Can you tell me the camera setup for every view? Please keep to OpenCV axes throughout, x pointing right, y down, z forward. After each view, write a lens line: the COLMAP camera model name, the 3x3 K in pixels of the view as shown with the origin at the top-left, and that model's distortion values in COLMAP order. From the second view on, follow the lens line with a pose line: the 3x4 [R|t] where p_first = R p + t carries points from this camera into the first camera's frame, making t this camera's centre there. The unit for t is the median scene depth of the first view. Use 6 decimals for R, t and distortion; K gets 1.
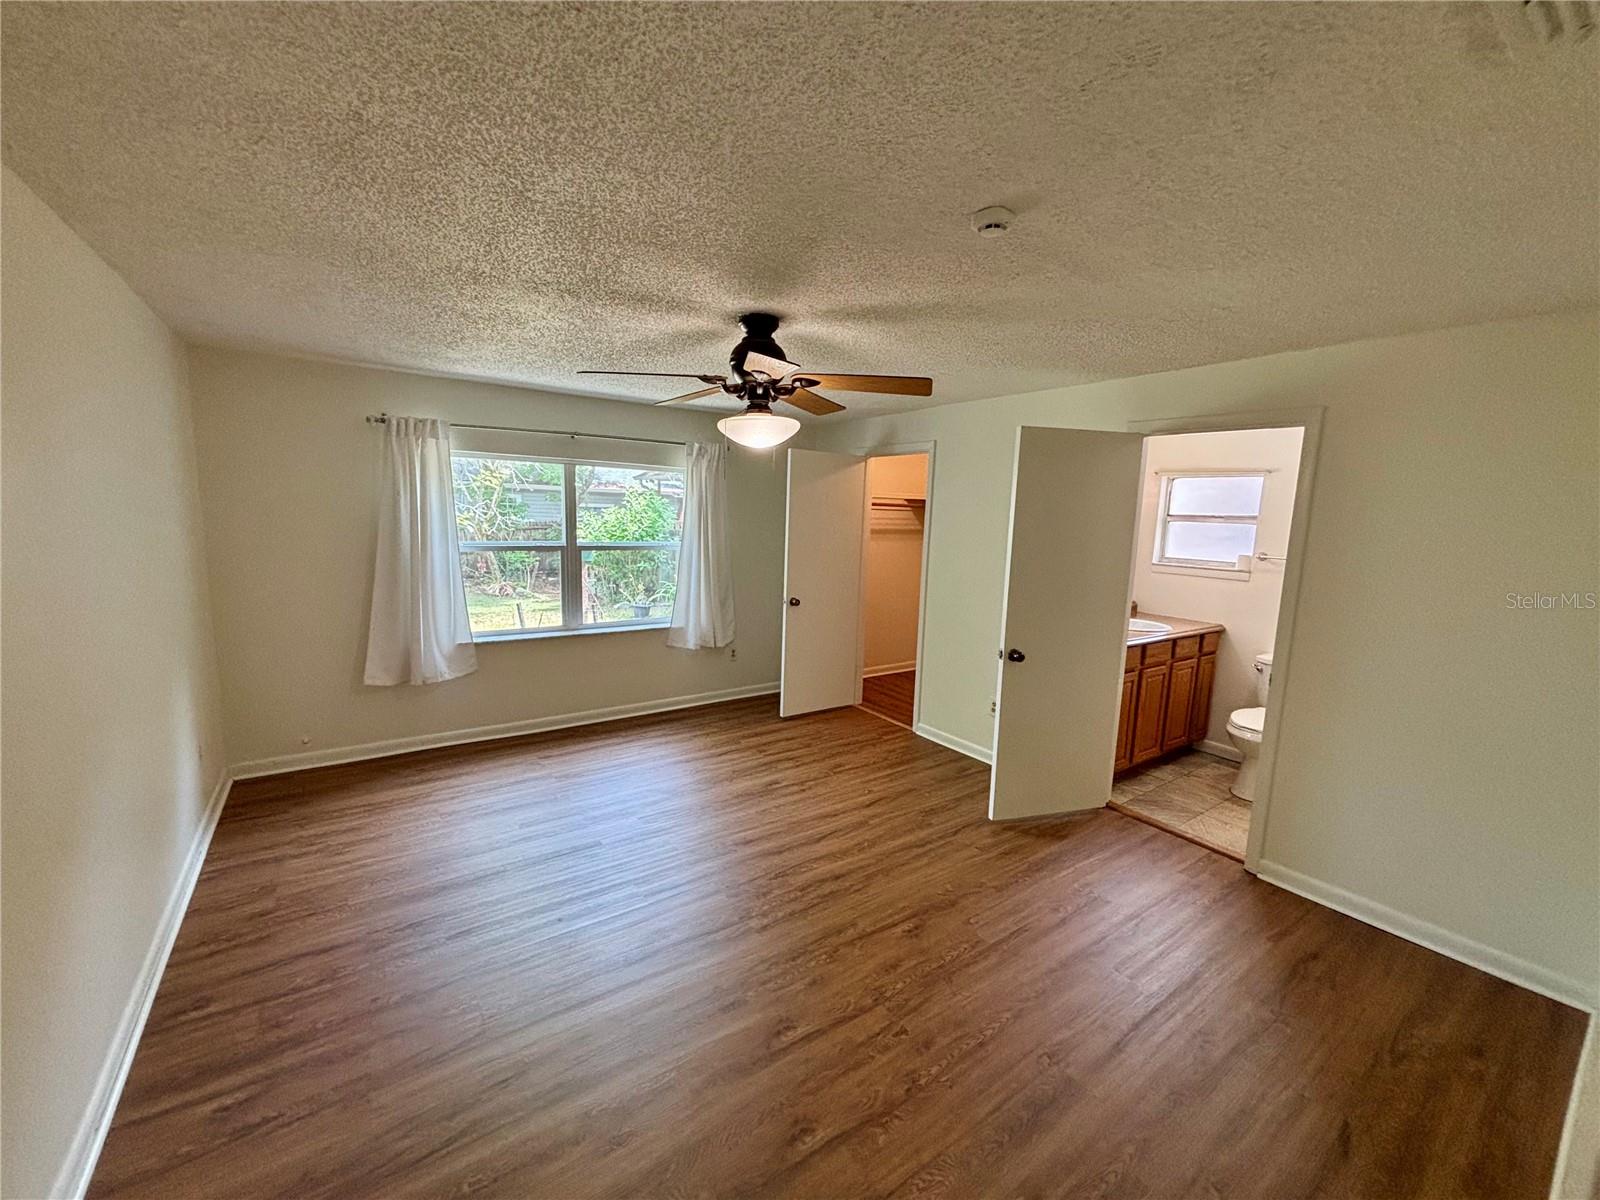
lens RADIAL K [[647.4, 0, 808.8], [0, 647.4, 596.4], [0, 0, 1]] dist [0.003213, -0.000682]
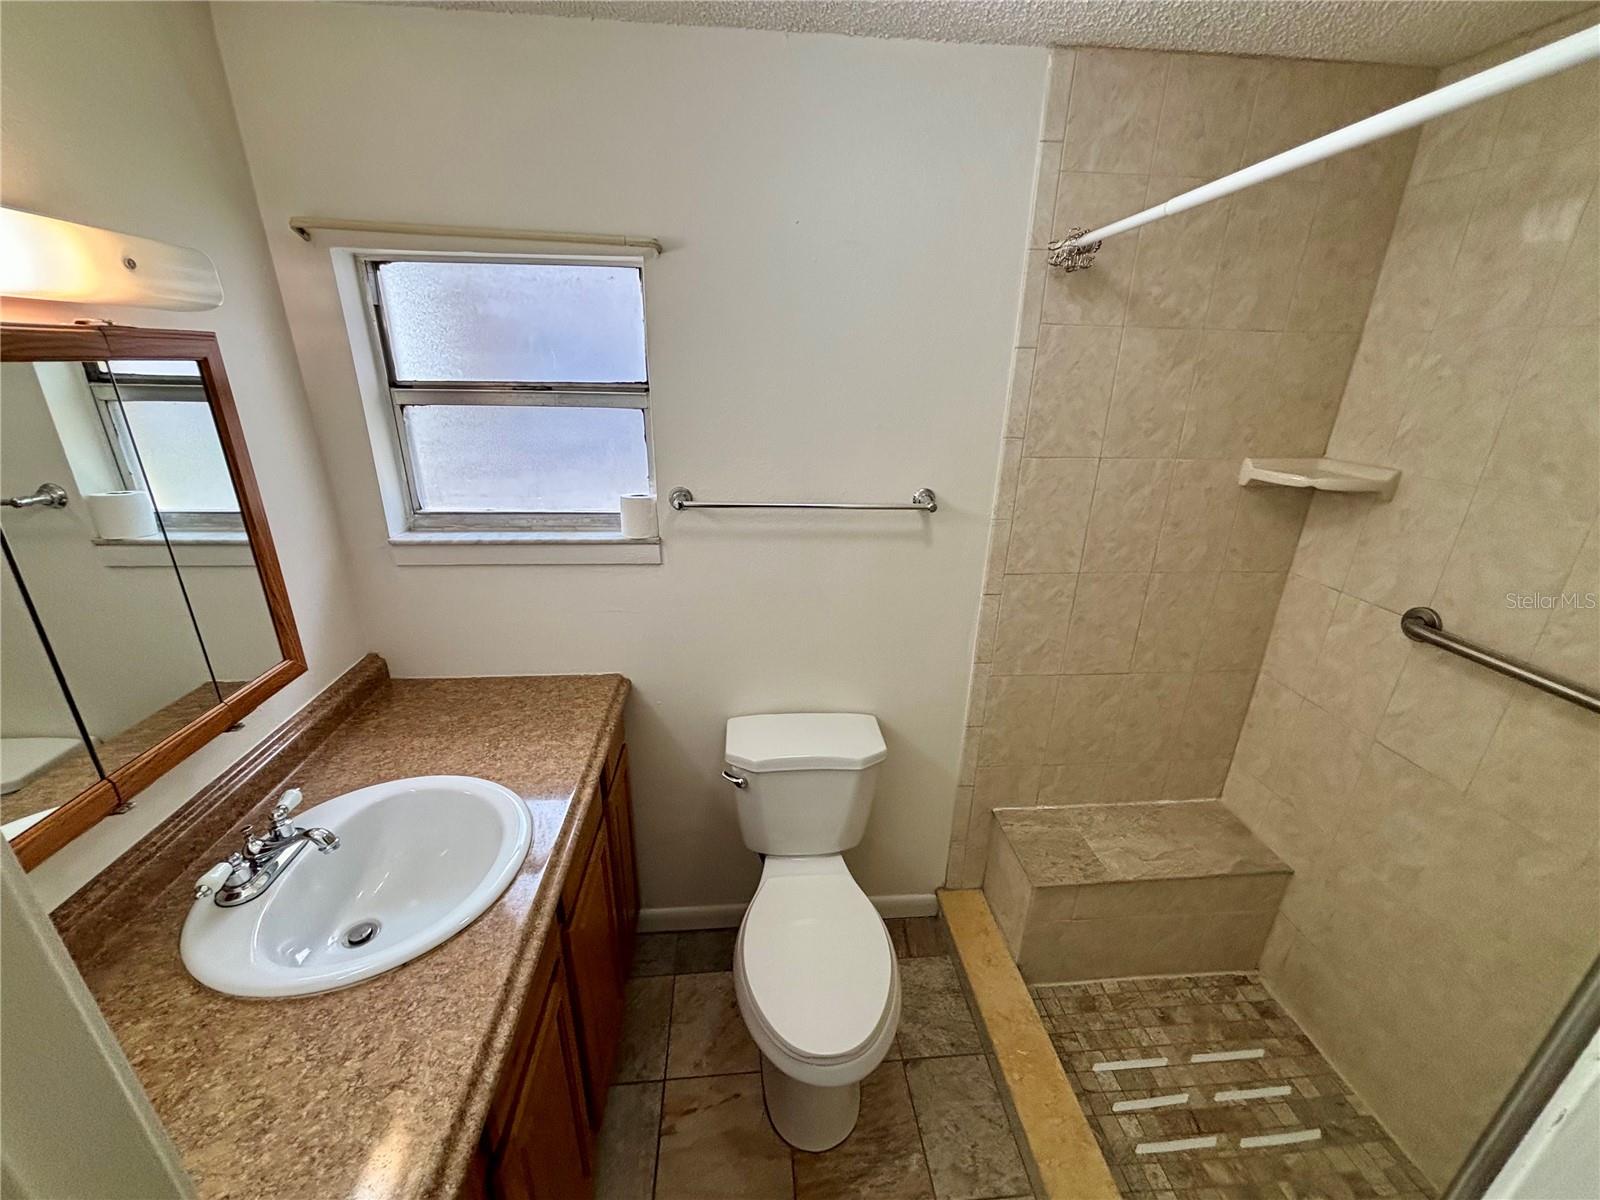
lens RADIAL K [[647.4, 0, 799.3], [0, 647.4, 611.8], [0, 0, 1]] dist [0.003213, -0.000682]
pose [[0.506823, -0.337598, 0.793195, 0.401206], [0.112595, 0.938168, 0.327357, -0.112510], [-0.854665, -0.076602, 0.513497, 0.722612]]
